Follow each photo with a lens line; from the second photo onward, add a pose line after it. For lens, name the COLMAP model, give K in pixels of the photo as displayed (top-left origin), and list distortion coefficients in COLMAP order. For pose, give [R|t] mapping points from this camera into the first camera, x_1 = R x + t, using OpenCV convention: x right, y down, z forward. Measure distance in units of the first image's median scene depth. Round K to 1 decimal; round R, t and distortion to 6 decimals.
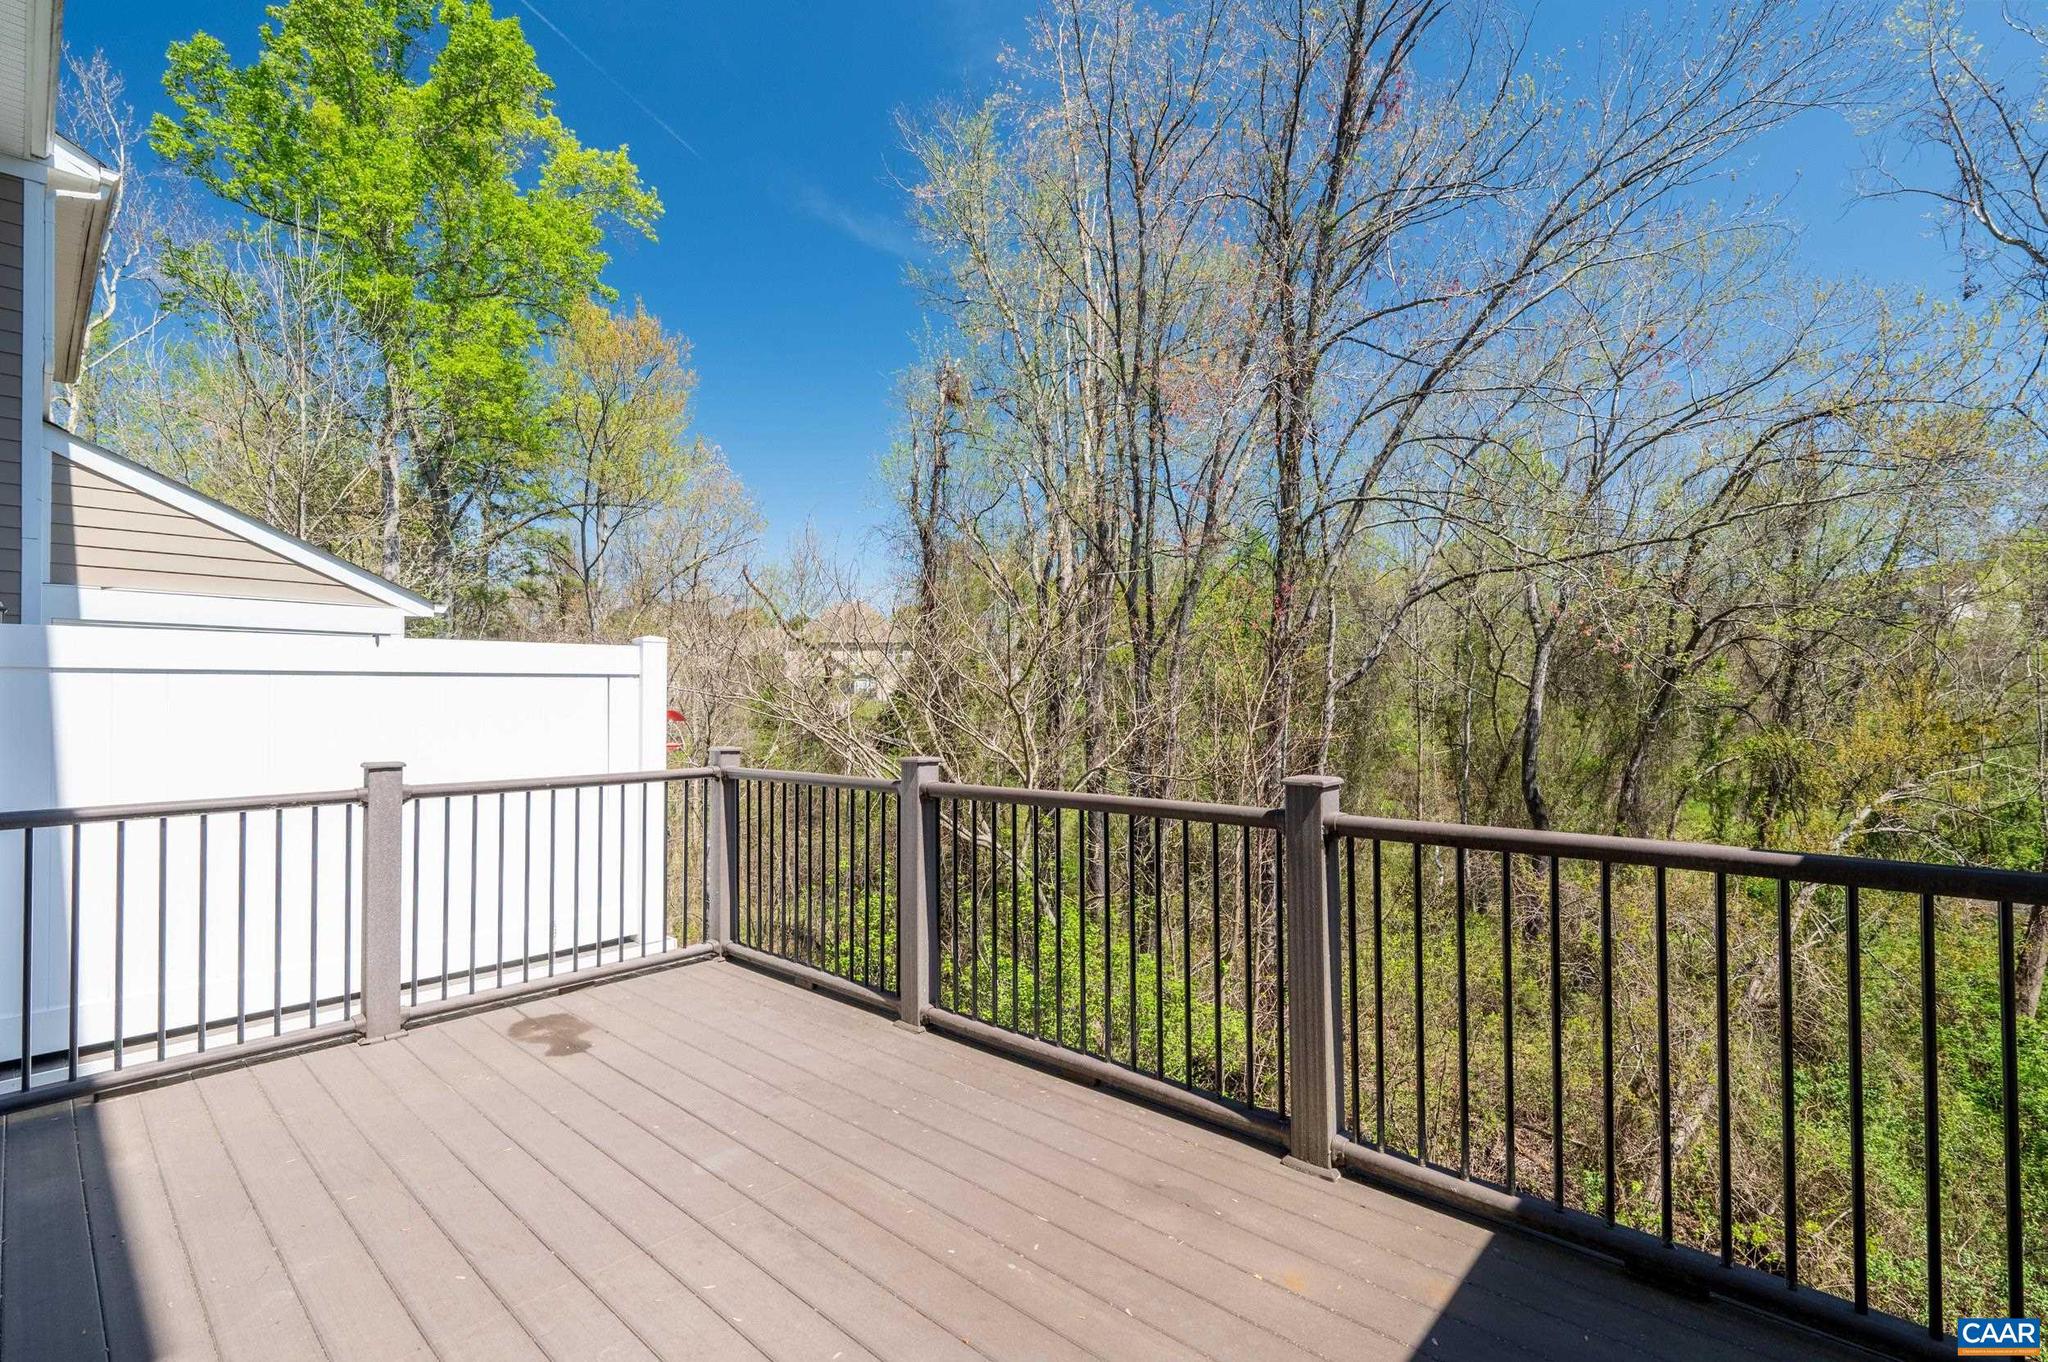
lens RADIAL K [[931.2, 0, 1031.0], [0, 931.2, 685.4], [0, 0, 1]] dist [0.000199, 0.000069]
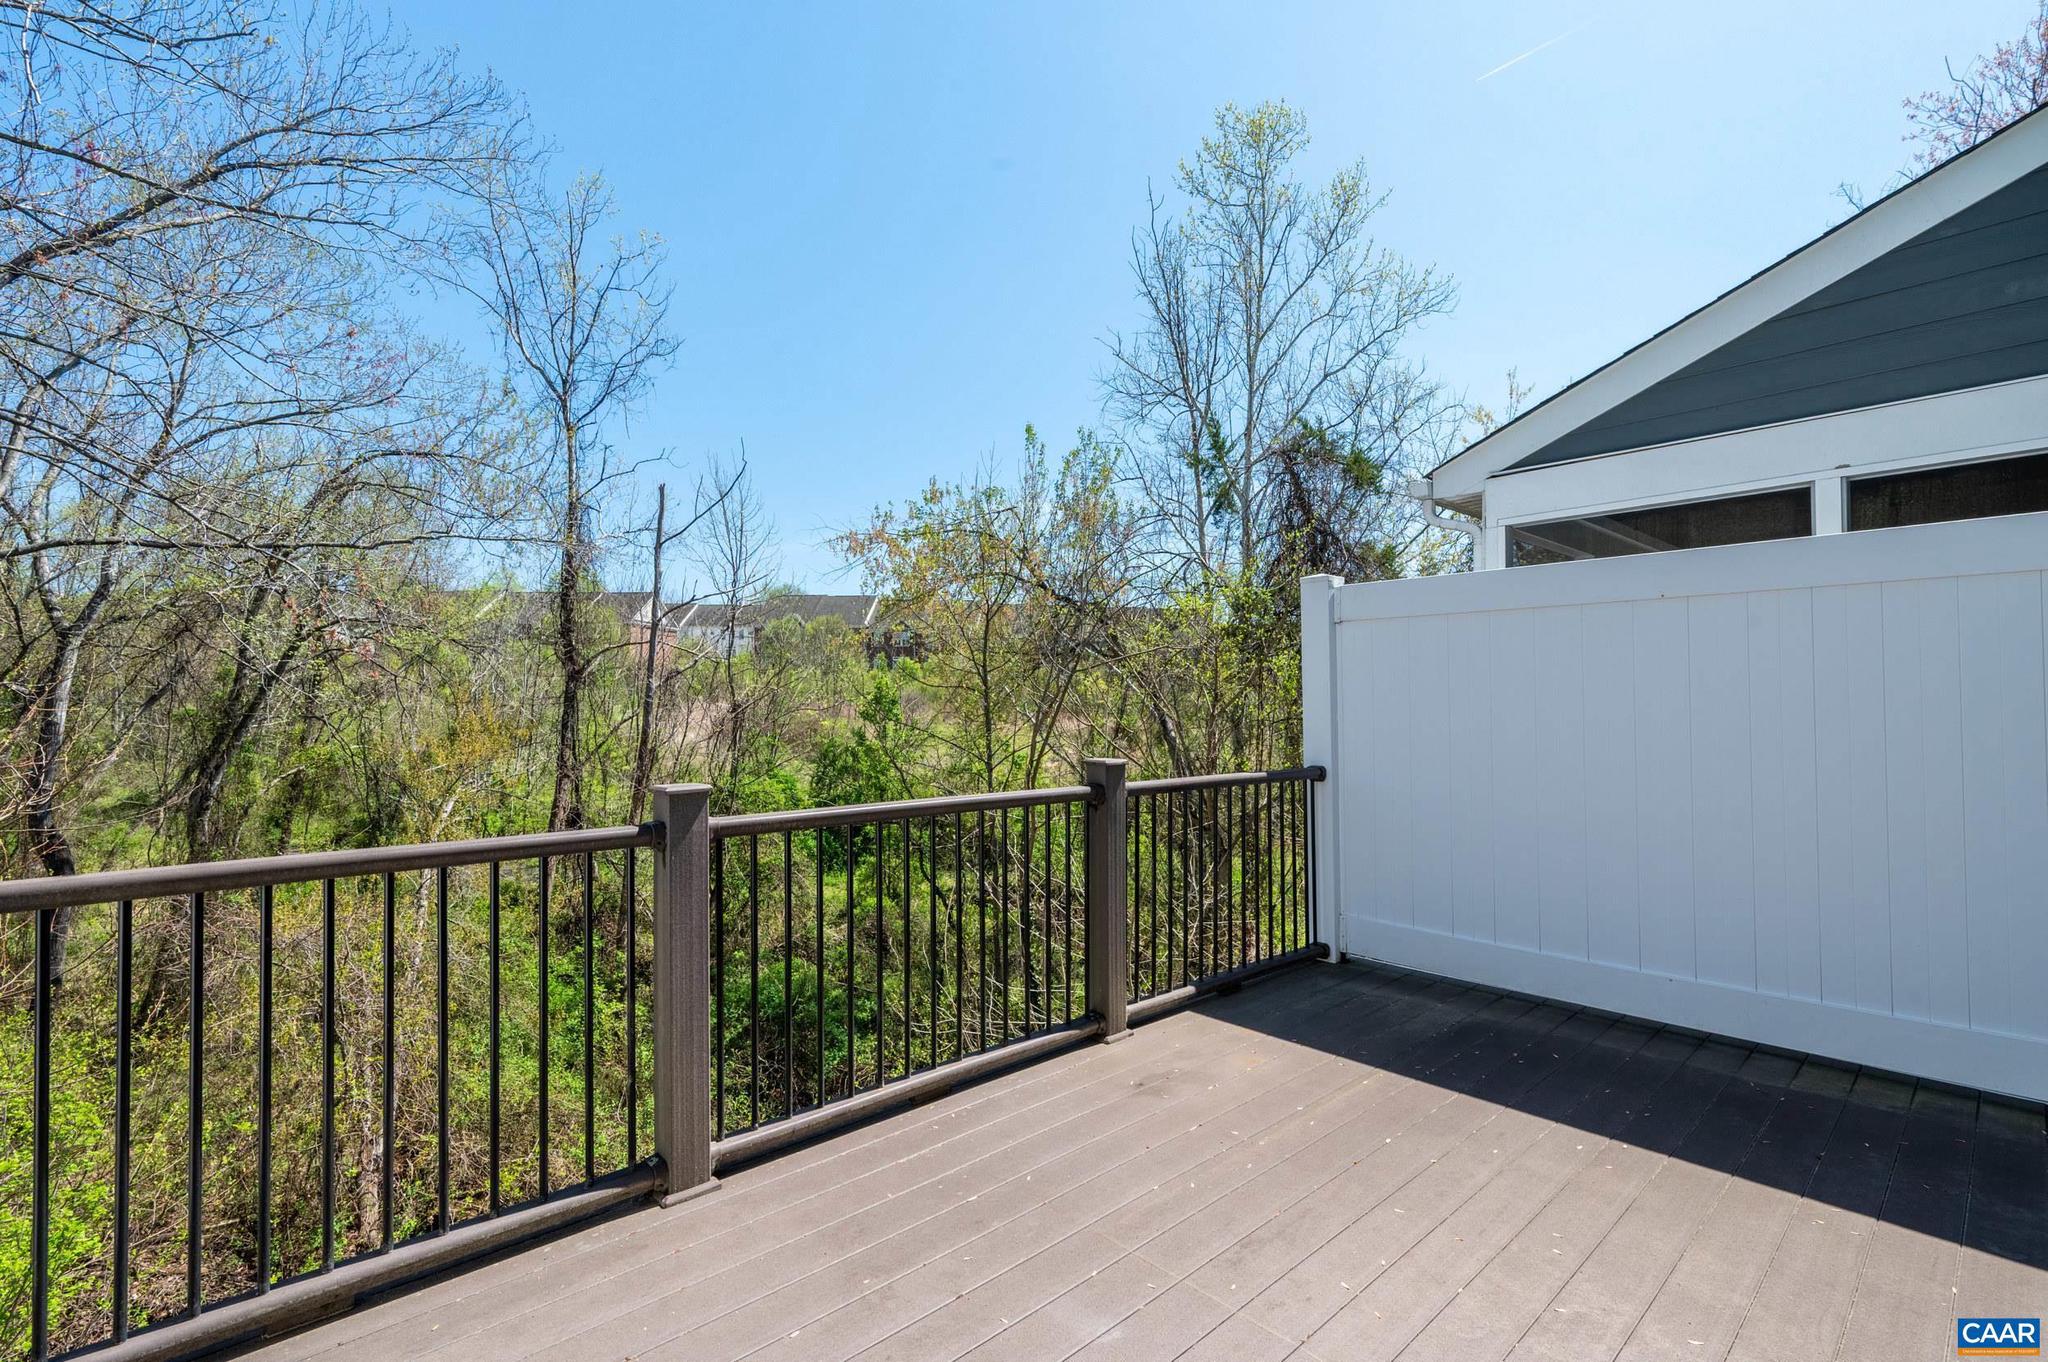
lens RADIAL K [[931.2, 0, 1018.7], [0, 931.2, 686.0], [0, 0, 1]] dist [0.000199, 0.000069]
pose [[0.100271, 0.026538, 0.994606, -0.612837], [-0.015671, 0.999562, -0.025090, 0.014618], [-0.994837, -0.013071, 0.100643, 0.554738]]
